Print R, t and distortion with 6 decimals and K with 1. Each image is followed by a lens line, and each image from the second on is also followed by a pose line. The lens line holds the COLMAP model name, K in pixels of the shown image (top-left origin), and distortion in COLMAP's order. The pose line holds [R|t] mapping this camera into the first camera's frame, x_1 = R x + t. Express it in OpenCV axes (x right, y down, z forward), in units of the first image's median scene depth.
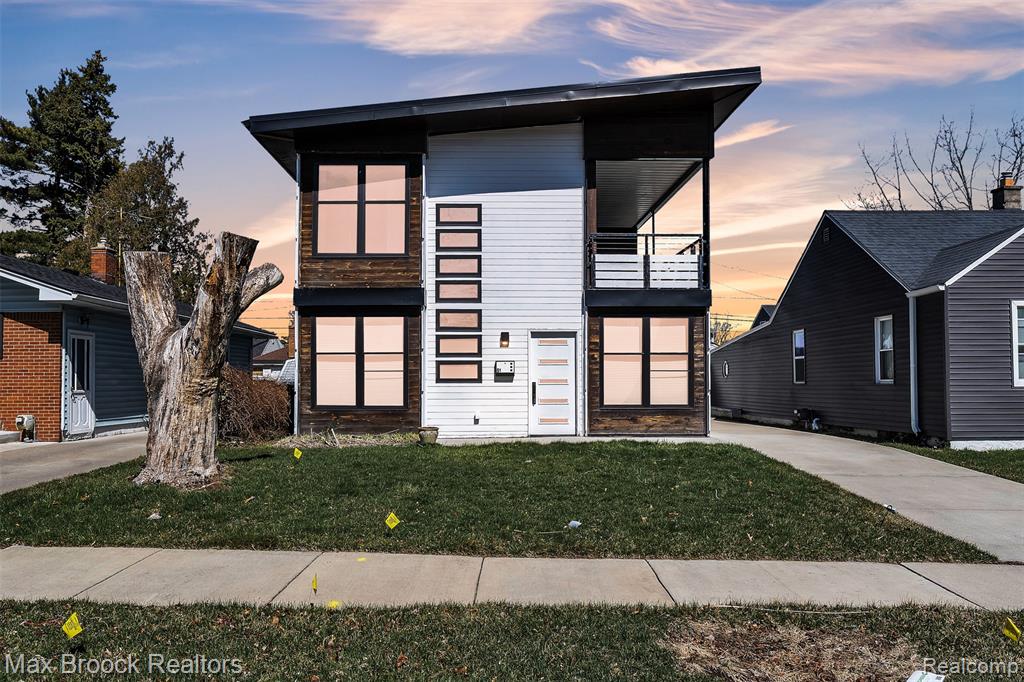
lens RADIAL K [[726.9, 0, 511.6], [0, 726.9, 362.5], [0, 0, 1]] dist [0.001524, -0.000274]
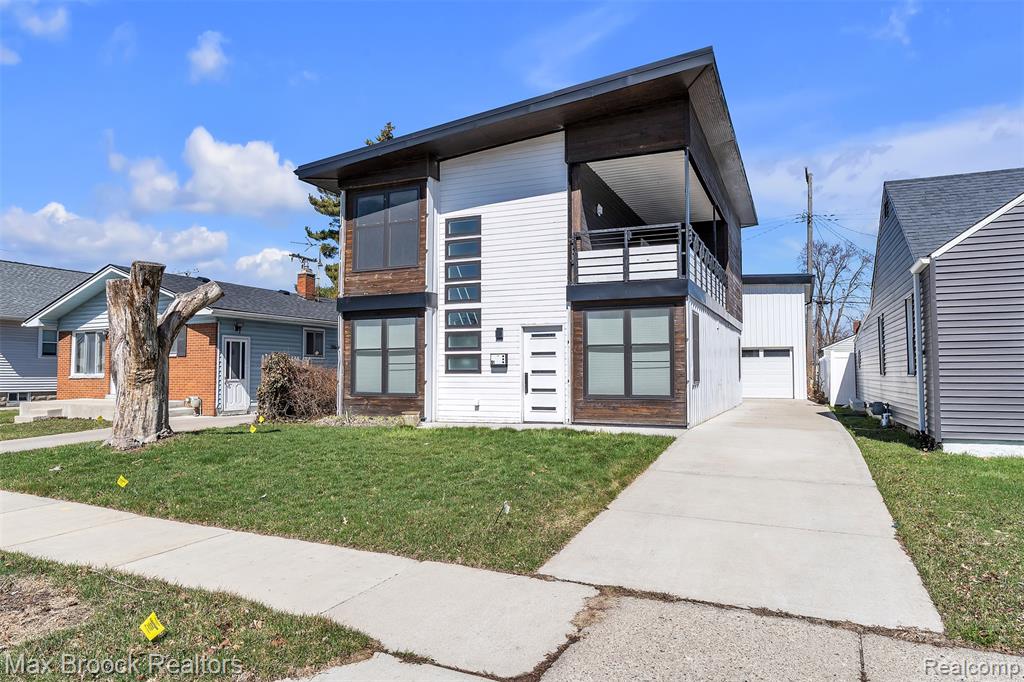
lens RADIAL K [[644.7, 0, 512.0], [0, 644.7, 341.0], [0, 0, 1]] dist [0.001262, 0.000420]
pose [[0.912960, -0.020976, -0.407509, 0.407962], [0.011428, 0.999601, -0.025849, 0.004038], [0.407889, 0.018942, 0.912835, 0.108672]]
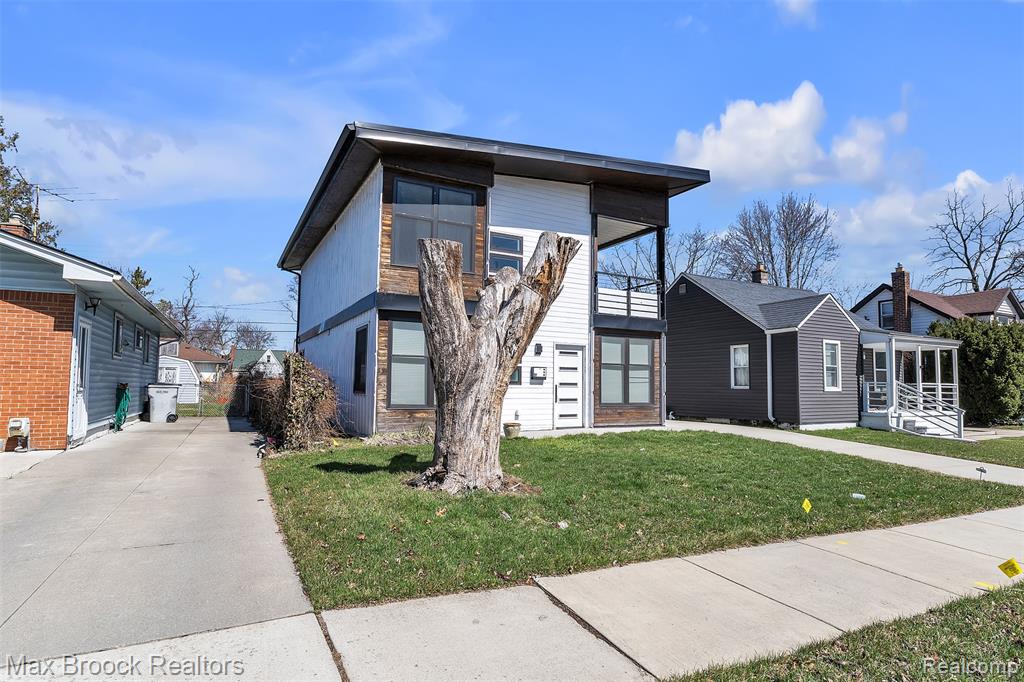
lens RADIAL K [[539.5, 0, 509.1], [0, 539.5, 354.8], [0, 0, 1]] dist [-0.000931, -0.000121]
pose [[0.885099, 0.037997, 0.463849, -0.471381], [-0.024433, 0.999081, -0.035221, 0.010171], [-0.464761, 0.019841, 0.885214, 0.220950]]
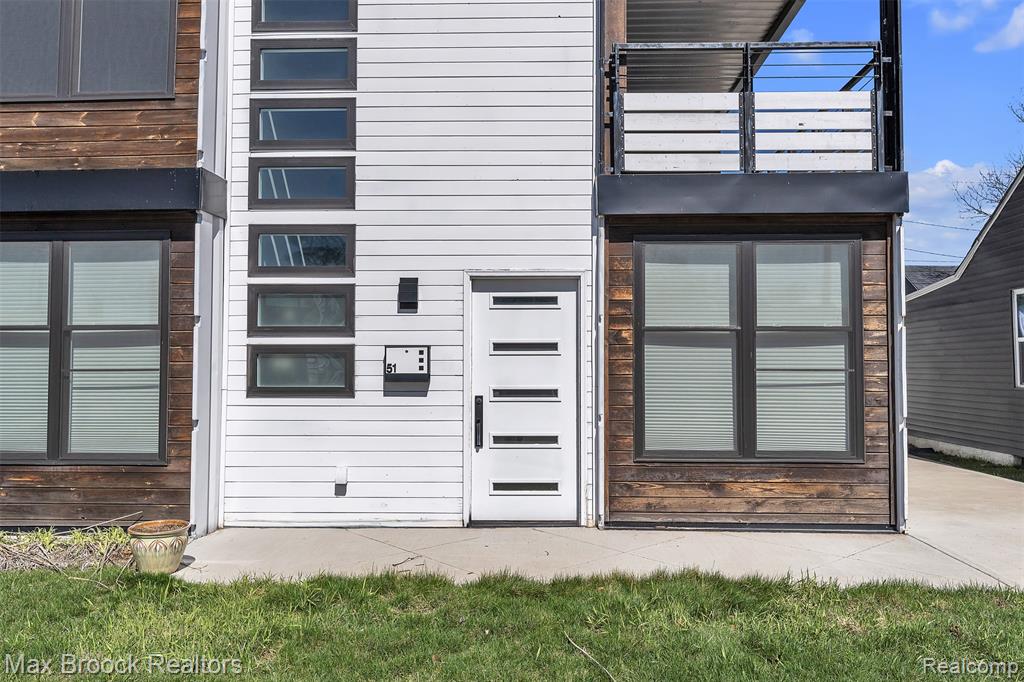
lens RADIAL K [[779.7, 0, 512.0], [0, 779.7, 341.0], [0, 0, 1]] dist [-0.005982, 0.000807]
pose [[0.998831, -0.000039, -0.048345, 0.072591], [-0.000492, 0.999940, -0.010979, -0.000009], [0.048343, 0.010990, 0.998770, 0.548543]]
